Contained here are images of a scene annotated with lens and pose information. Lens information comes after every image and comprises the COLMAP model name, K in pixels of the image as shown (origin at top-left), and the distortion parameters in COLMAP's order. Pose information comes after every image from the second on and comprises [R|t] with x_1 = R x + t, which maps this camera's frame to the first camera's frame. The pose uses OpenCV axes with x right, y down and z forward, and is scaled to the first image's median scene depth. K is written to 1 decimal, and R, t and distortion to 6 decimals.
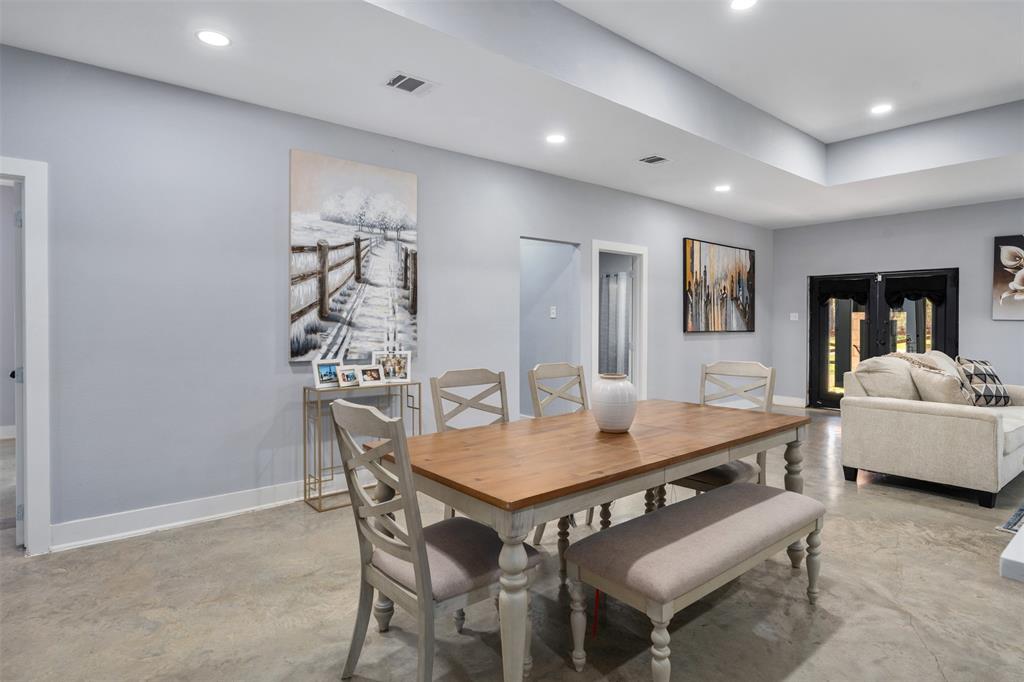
lens RADIAL K [[549.9, 0, 512.3], [0, 549.9, 323.7], [0, 0, 1]] dist [-0.000359, -0.000208]
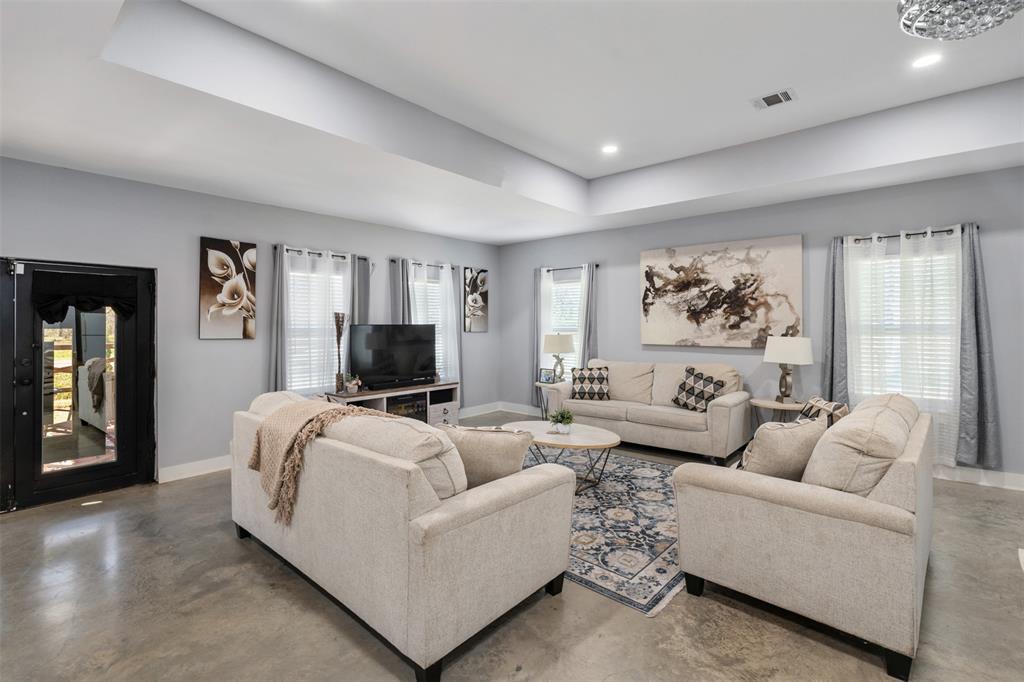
lens RADIAL K [[466.6, 0, 517.5], [0, 466.6, 320.8], [0, 0, 1]] dist [-0.000776, -0.000232]
pose [[-0.164745, 0.007521, 0.986308, 0.183045], [0.005600, 0.999962, -0.006689, -0.039497], [-0.986320, 0.004421, -0.164781, 0.976528]]
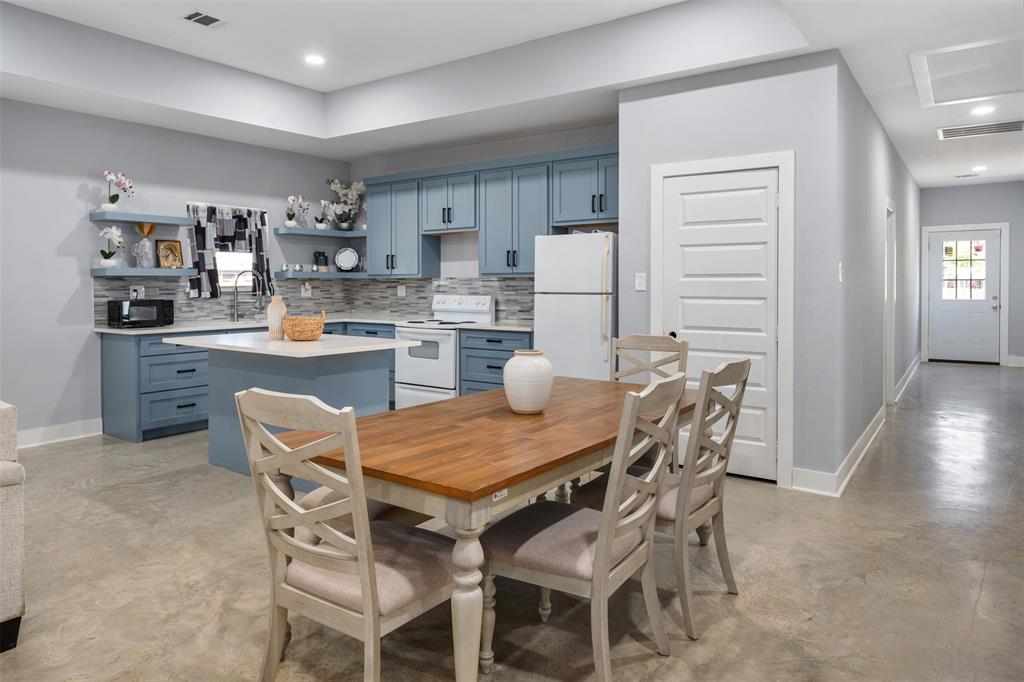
lens RADIAL K [[652.2, 0, 511.2], [0, 652.2, 293.3], [0, 0, 1]] dist [-0.004060, 0.000411]
pose [[-0.967760, 0.006288, -0.251797, 0.279451], [0.001403, 0.999807, 0.019576, -0.014746], [0.251871, 0.018592, -0.967582, 1.175031]]
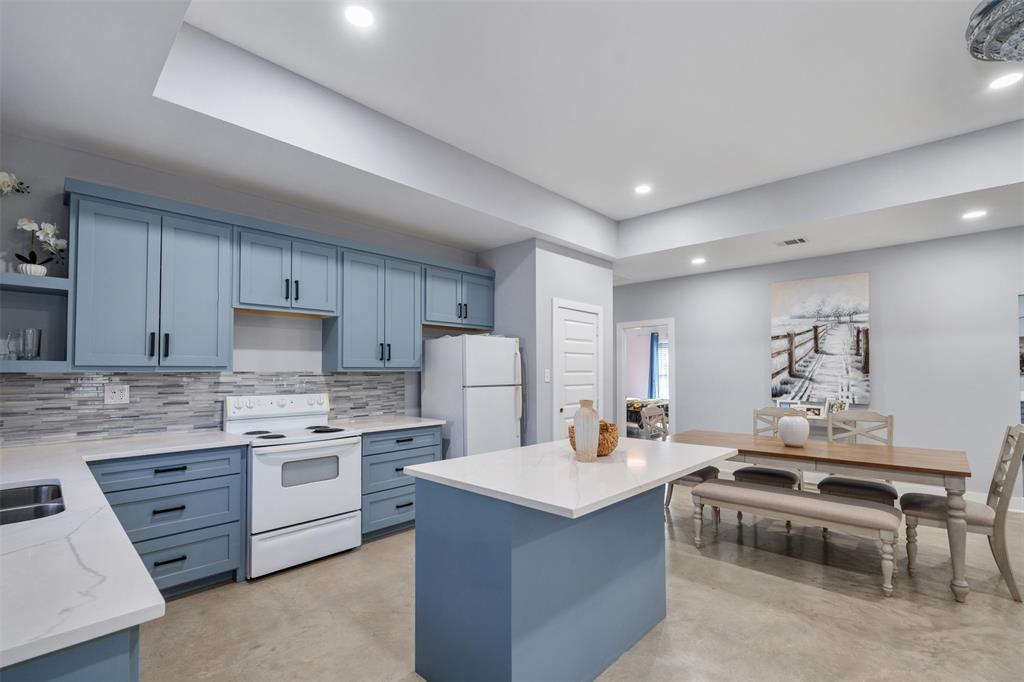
lens RADIAL K [[456.4, 0, 512.7], [0, 456.4, 356.8], [0, 0, 1]] dist [-0.002811, -0.000459]
pose [[0.113826, -0.031217, -0.993010, 0.870757], [0.000033, 0.999506, -0.031417, -0.023018], [0.993501, 0.003544, 0.113771, -0.021581]]
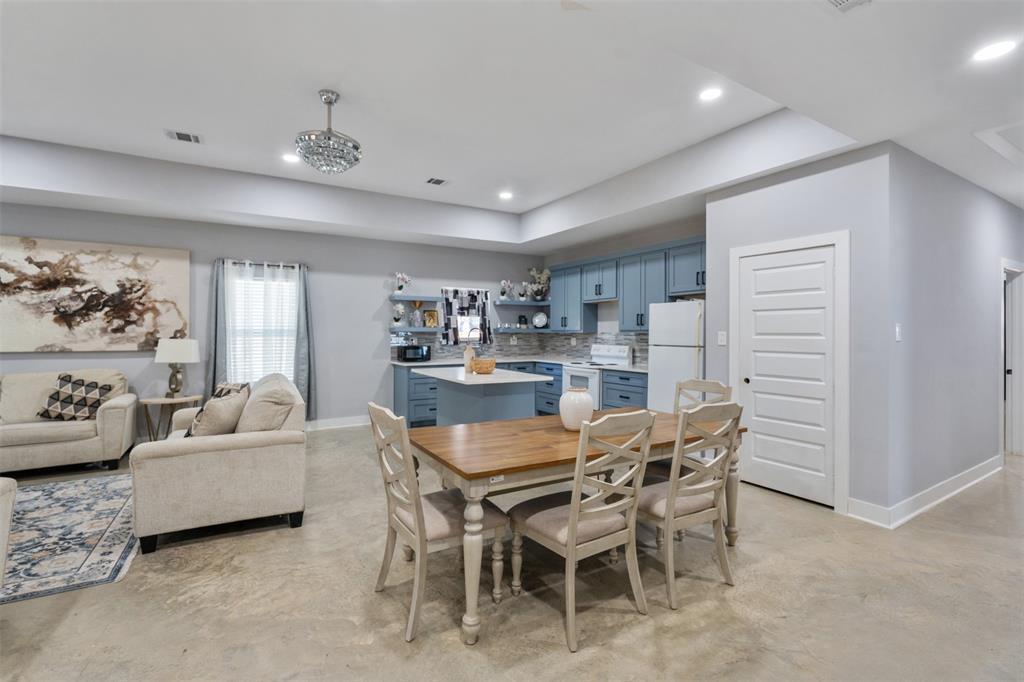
lens RADIAL K [[456.8, 0, 508.6], [0, 456.8, 331.9], [0, 0, 1]] dist [-0.004382, -0.000716]
pose [[-0.987610, -0.000828, 0.156923, 0.100477], [-0.000491, 0.999997, 0.002187, -0.028203], [-0.156925, 0.002083, -0.987608, 1.228418]]
